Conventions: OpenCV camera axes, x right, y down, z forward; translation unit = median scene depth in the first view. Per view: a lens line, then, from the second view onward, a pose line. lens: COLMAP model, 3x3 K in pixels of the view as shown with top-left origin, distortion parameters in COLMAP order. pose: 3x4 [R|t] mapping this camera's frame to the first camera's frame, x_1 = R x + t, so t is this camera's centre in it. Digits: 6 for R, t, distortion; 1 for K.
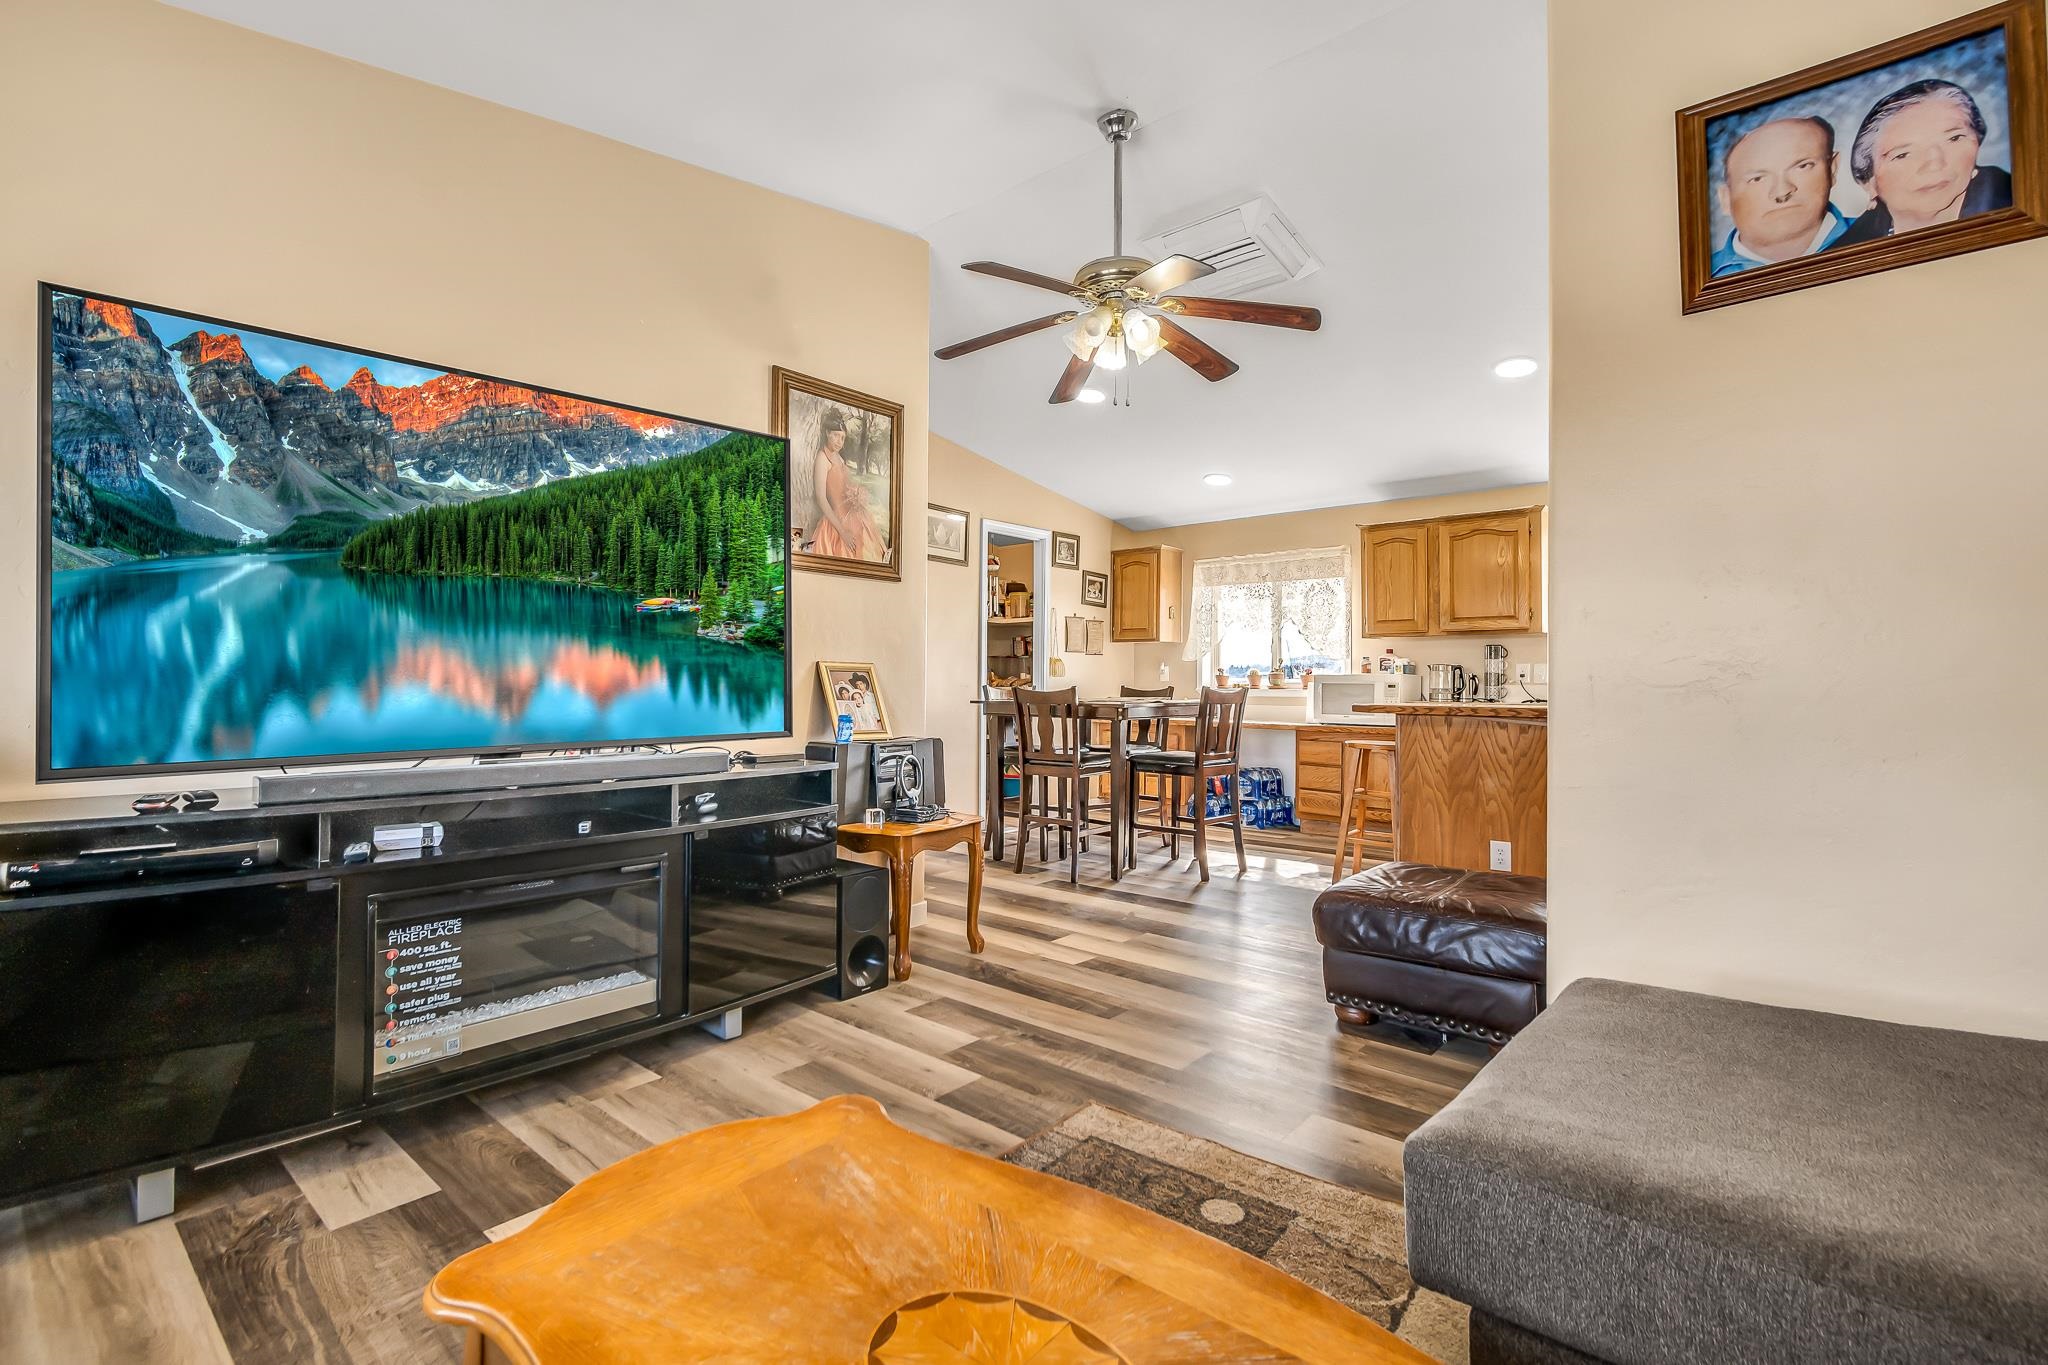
lens RADIAL K [[937.7, 0, 1025.8], [0, 937.7, 663.4], [0, 0, 1]] dist [-0.000158, -0.000202]
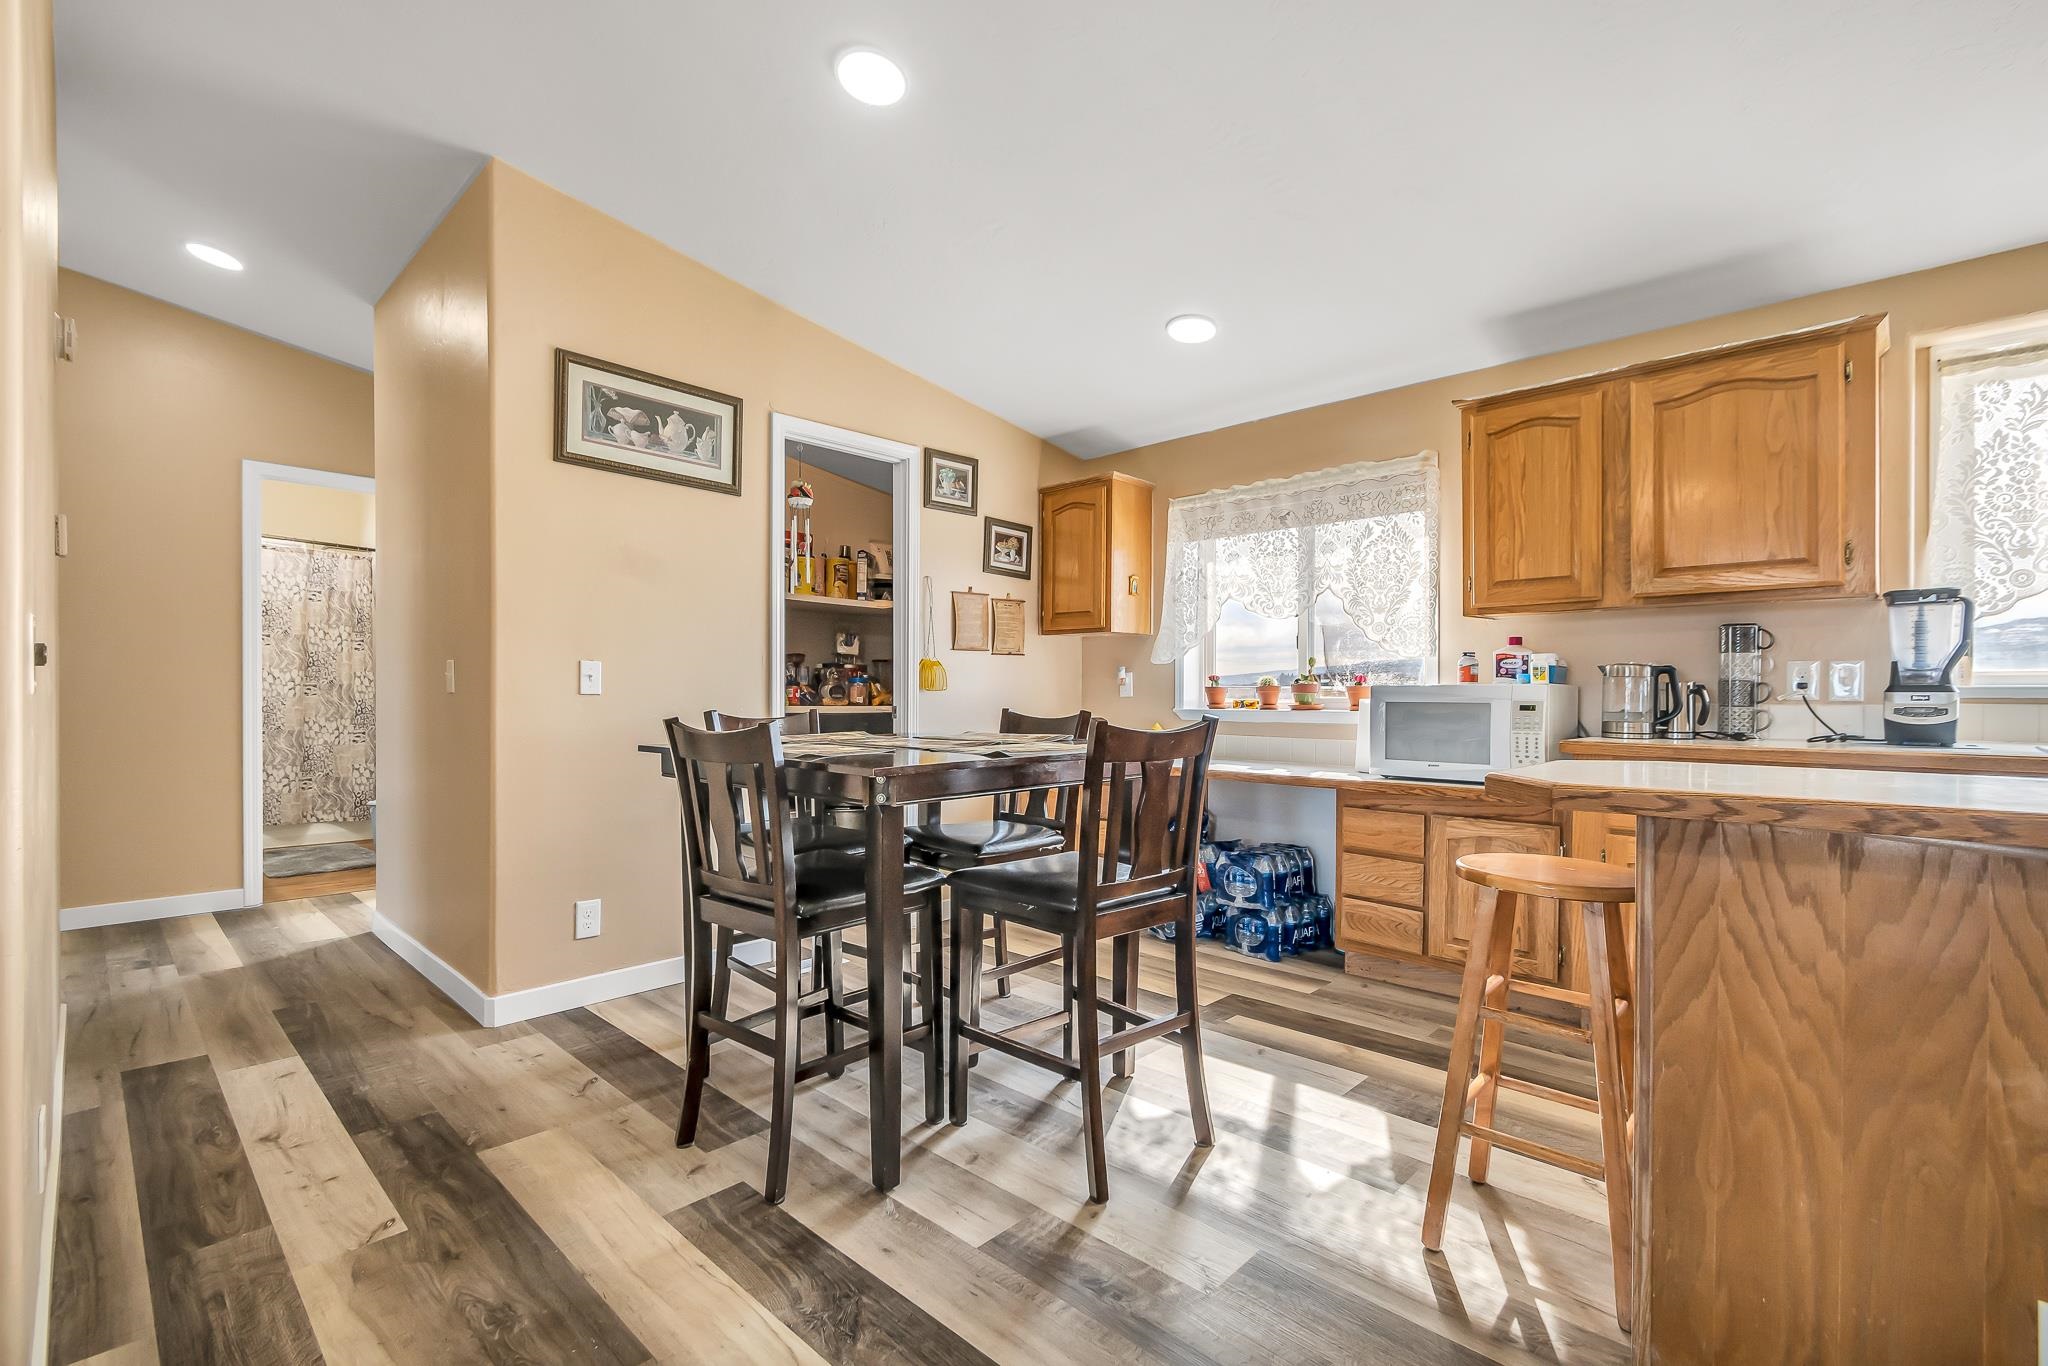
lens RADIAL K [[935.5, 0, 1016.1], [0, 935.5, 696.6], [0, 0, 1]] dist [-0.009728, 0.000053]
pose [[0.998175, -0.005647, -0.060120, 0.127559], [0.007193, 0.999648, 0.025528, 0.002933], [0.059954, -0.025914, 0.997865, 0.423853]]
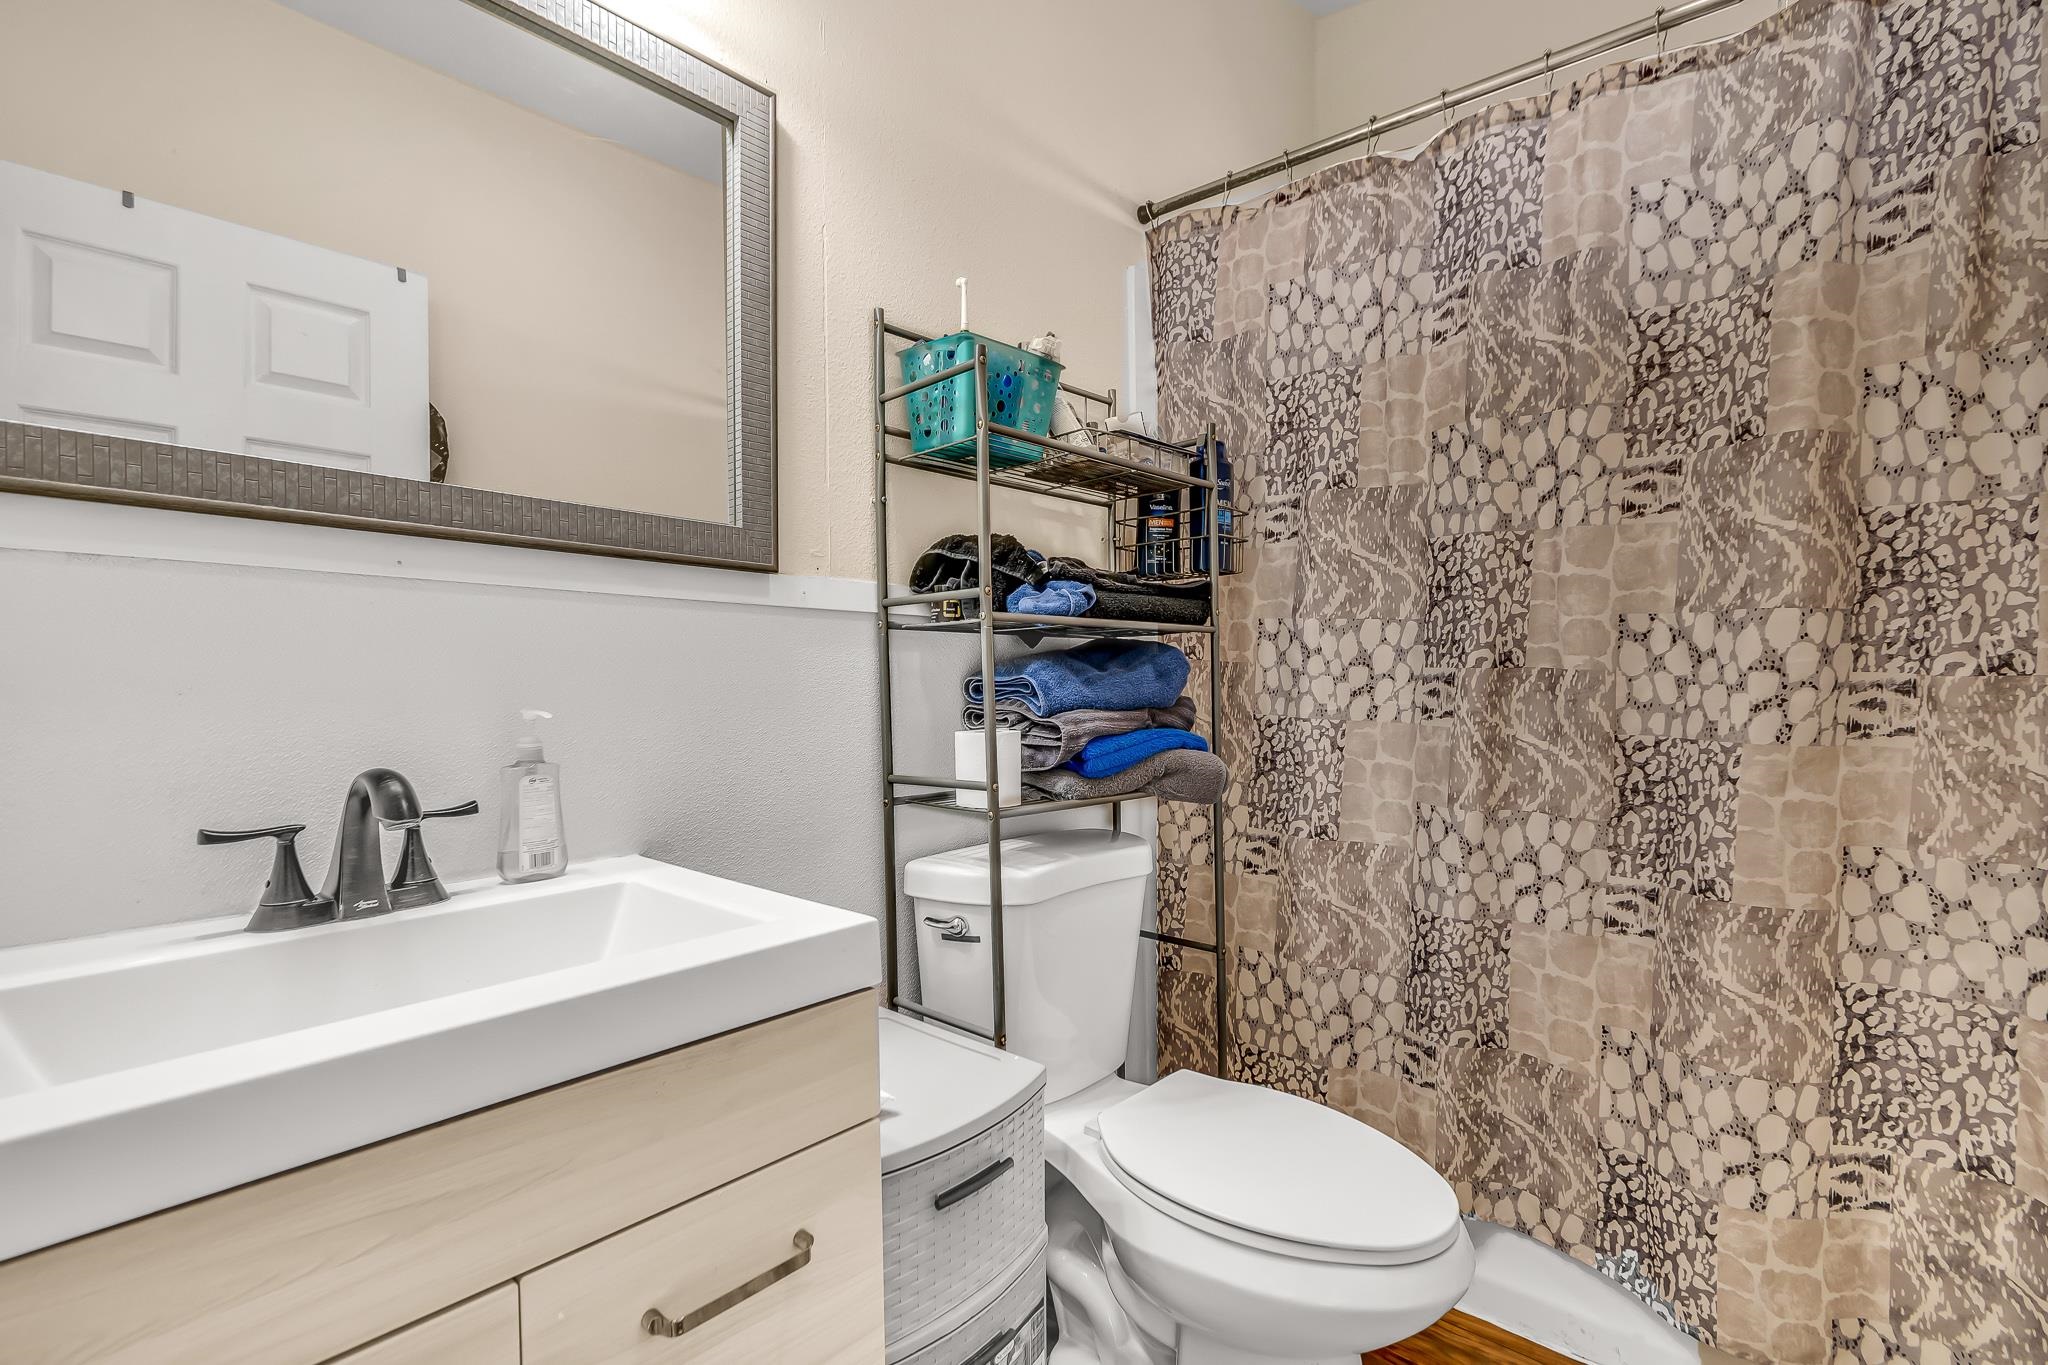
lens RADIAL K [[937.7, 0, 1027.0], [0, 937.7, 681.6], [0, 0, 1]] dist [-0.000158, -0.000202]
pose [[-0.011888, -0.004414, -0.999920, -0.448217], [0.029767, 0.999545, -0.004766, 0.005331], [0.999486, -0.029822, -0.011751, 1.146788]]
